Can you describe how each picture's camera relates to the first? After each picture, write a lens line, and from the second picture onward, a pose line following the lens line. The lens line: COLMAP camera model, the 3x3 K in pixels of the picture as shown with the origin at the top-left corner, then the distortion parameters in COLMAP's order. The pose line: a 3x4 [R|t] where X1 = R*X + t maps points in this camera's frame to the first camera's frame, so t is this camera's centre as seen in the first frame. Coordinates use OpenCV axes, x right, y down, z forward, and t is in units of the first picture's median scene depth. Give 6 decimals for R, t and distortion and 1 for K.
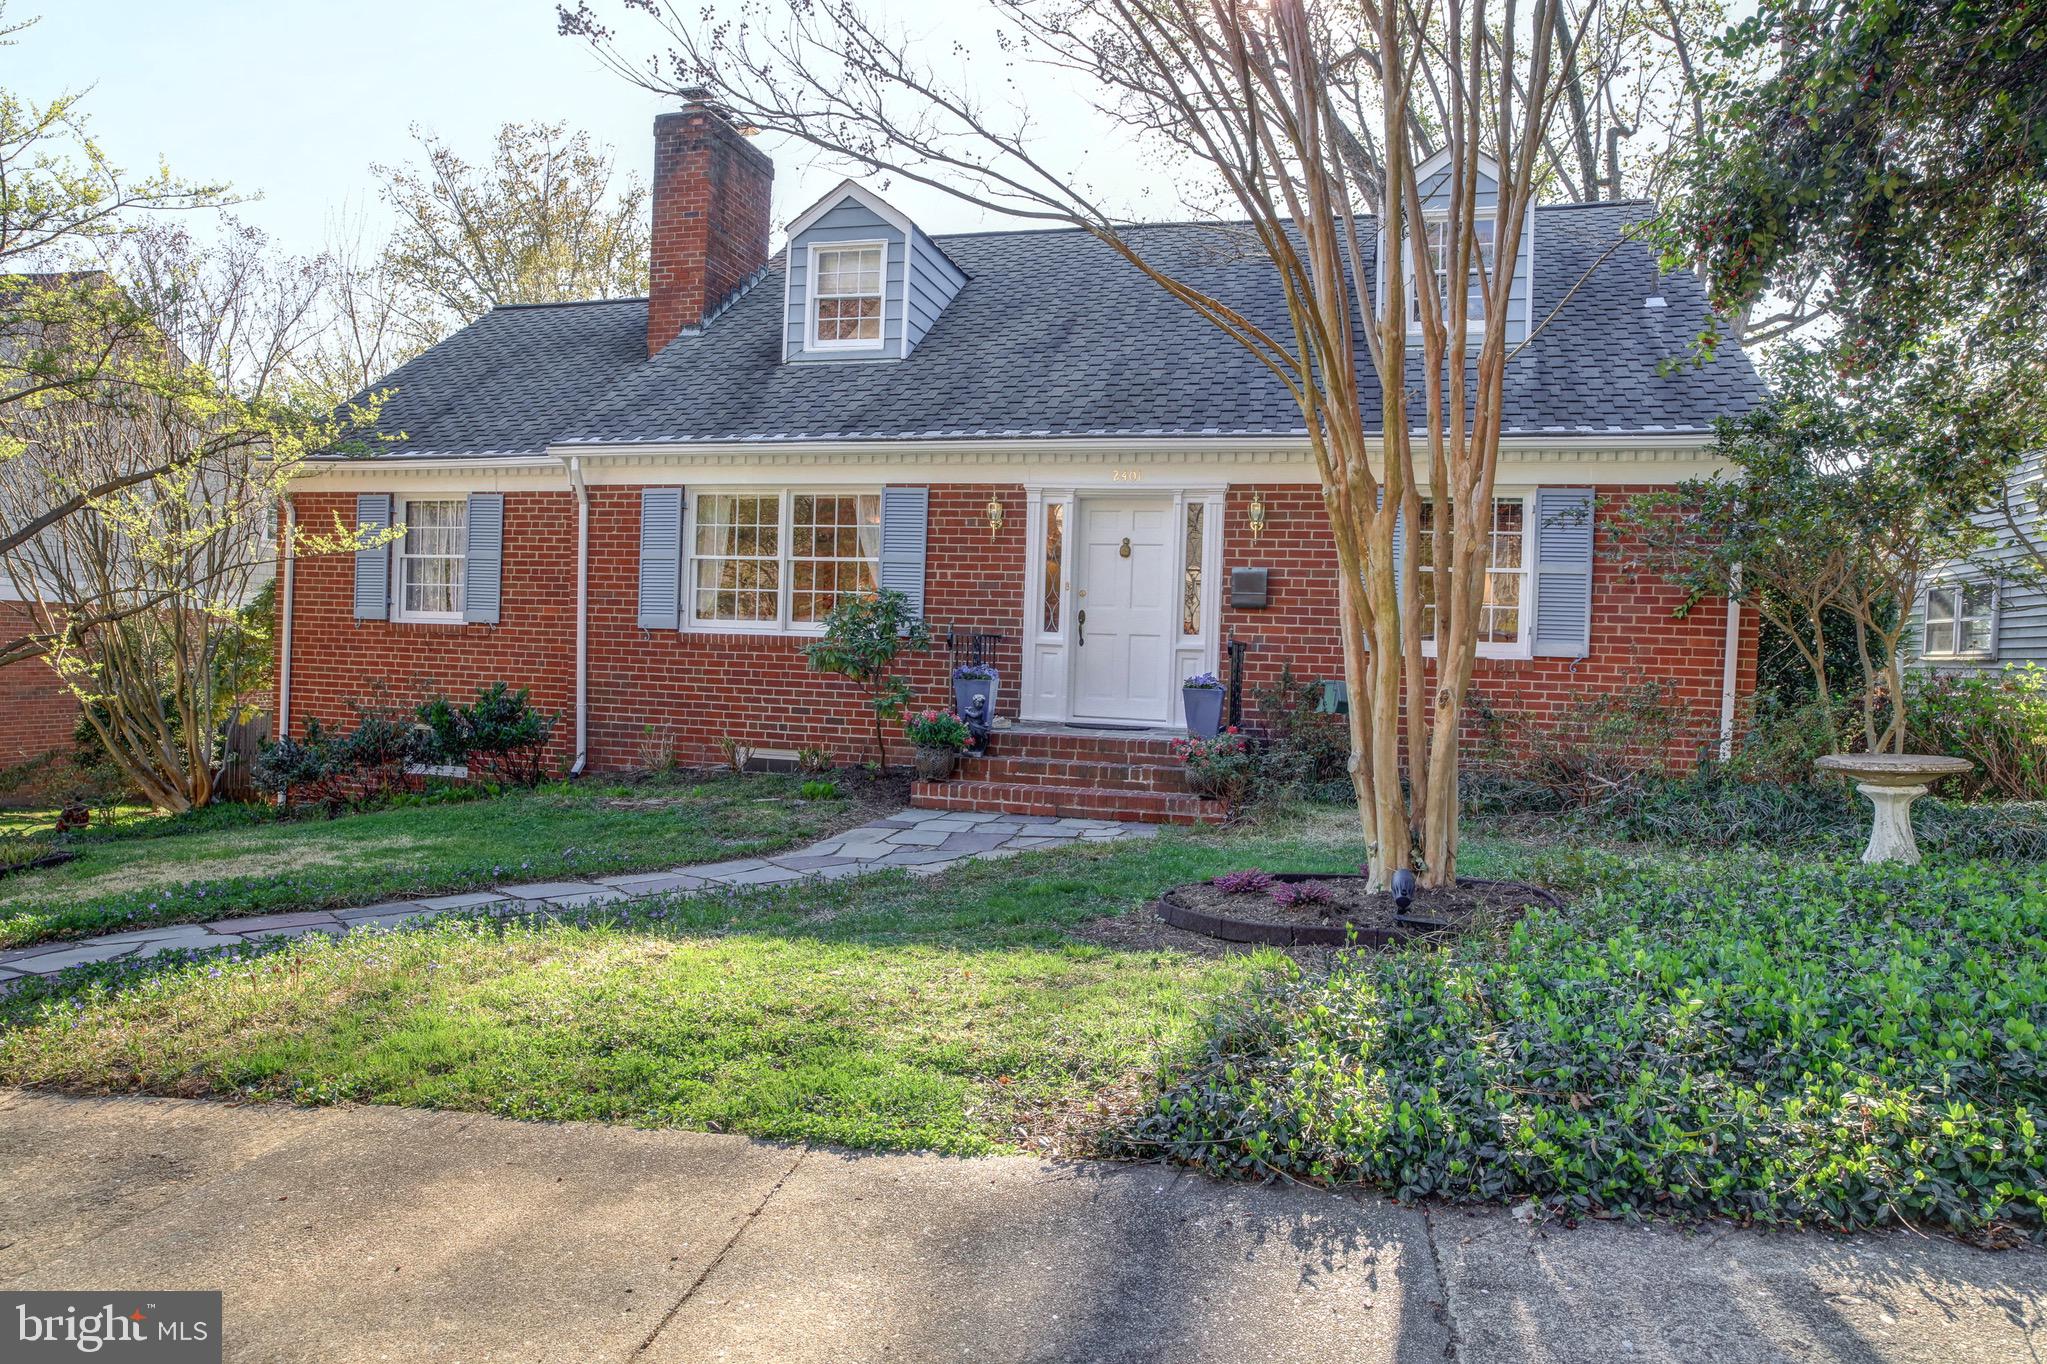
lens RADIAL K [[1251.1, 0, 1029.8], [0, 1251.1, 671.2], [0, 0, 1]] dist [-0.090800, 0.077044]
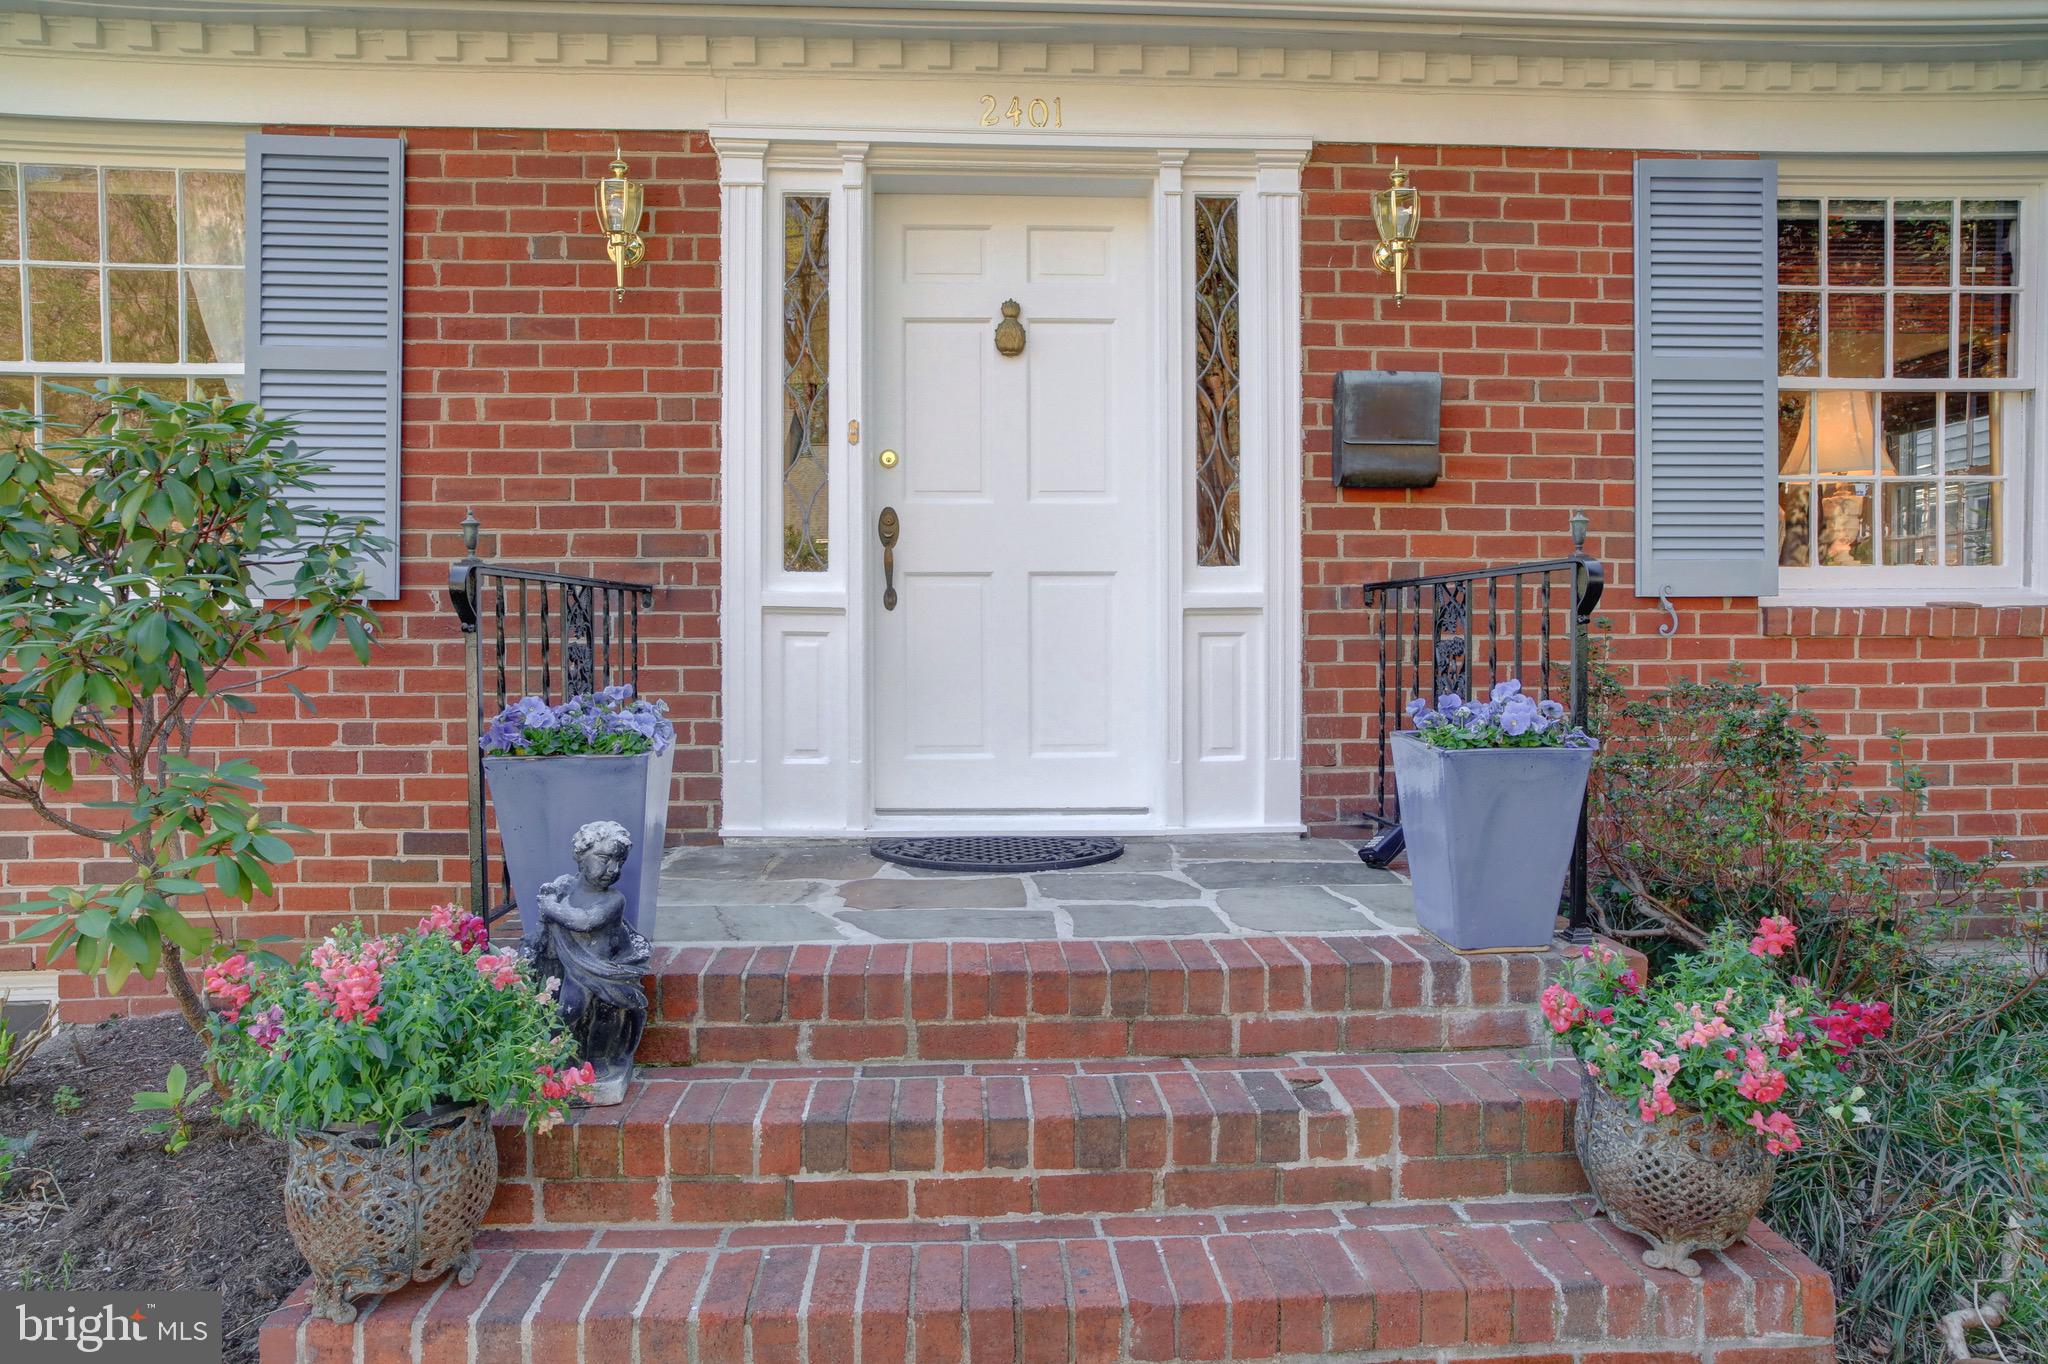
lens RADIAL K [[1251.7, 0, 1030.3], [0, 1251.7, 671.2], [0, 0, 1]] dist [-0.090800, 0.077044]
pose [[0.951527, -0.044111, 0.304386, -0.029334], [0.039932, 0.999003, 0.019943, -0.008691], [-0.304962, -0.006822, 0.952340, 0.662301]]
